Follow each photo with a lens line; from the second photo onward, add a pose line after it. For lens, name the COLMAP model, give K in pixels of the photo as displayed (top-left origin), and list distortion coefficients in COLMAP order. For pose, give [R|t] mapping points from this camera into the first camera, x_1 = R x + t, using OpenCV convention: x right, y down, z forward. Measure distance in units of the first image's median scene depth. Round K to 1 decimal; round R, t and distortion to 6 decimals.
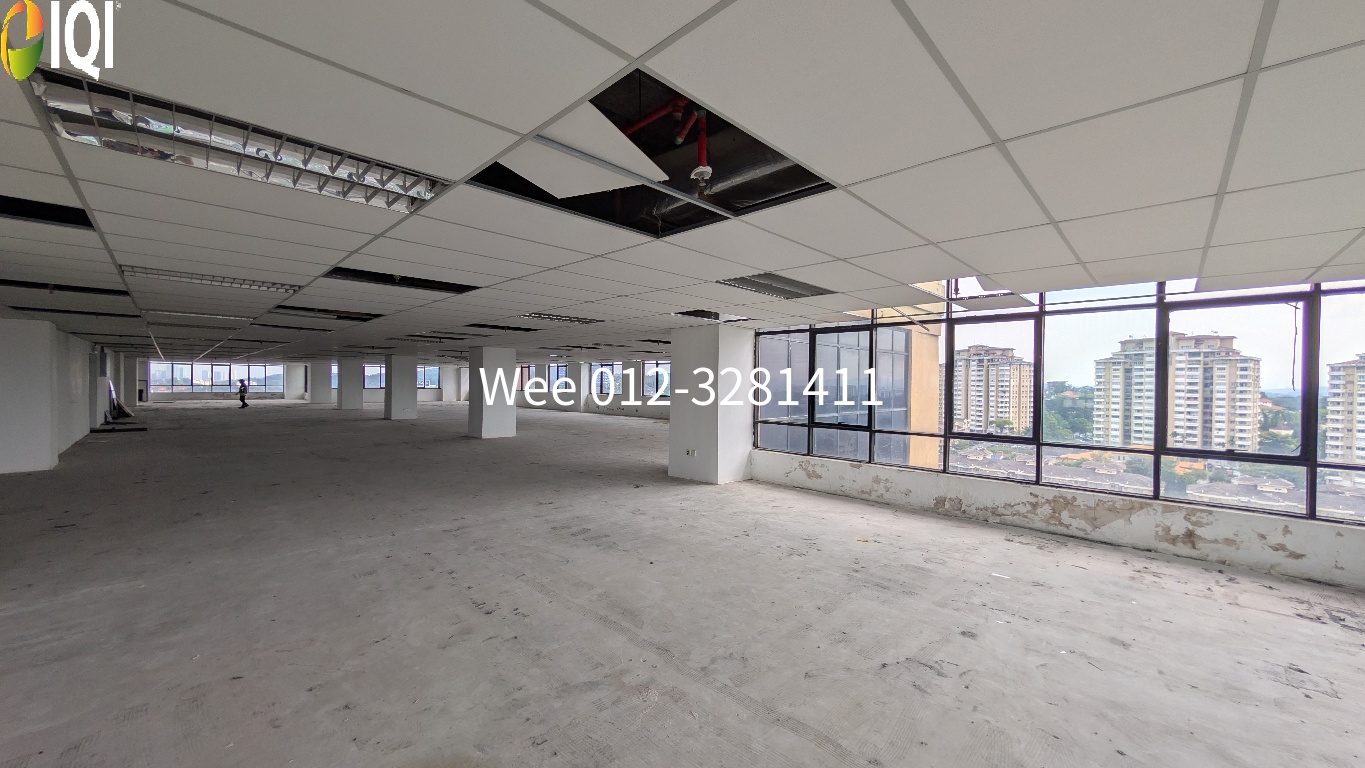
lens RADIAL K [[496.1, 0, 682.5], [0, 496.1, 384.0], [0, 0, 1]] dist [-0.000560, -0.000025]
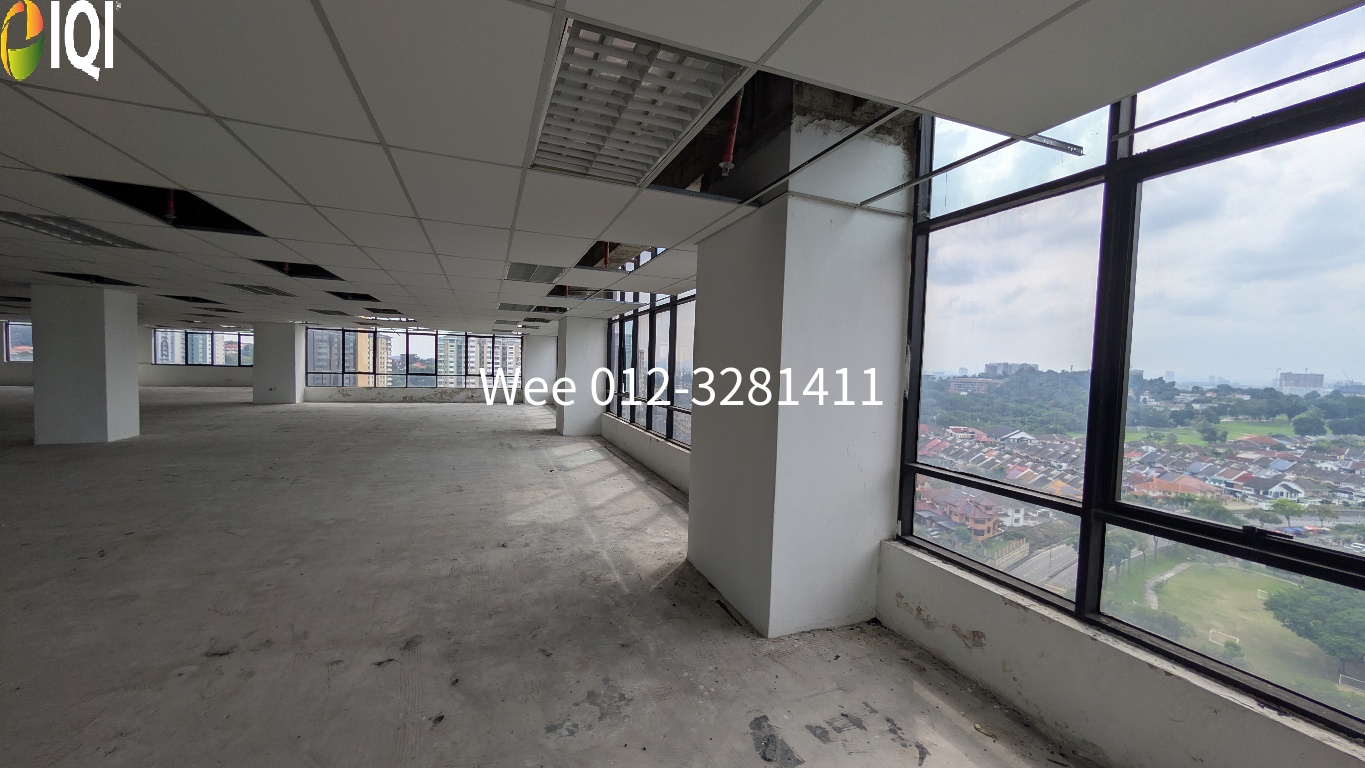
lens RADIAL K [[496.1, 0, 682.5], [0, 496.1, 384.0], [0, 0, 1]] dist [-0.000560, -0.000025]
pose [[0.405500, -0.031831, 0.913541, -1.111345], [-0.021302, 0.998793, 0.044257, 0.000530], [-0.913847, -0.037406, 0.404332, -1.239032]]
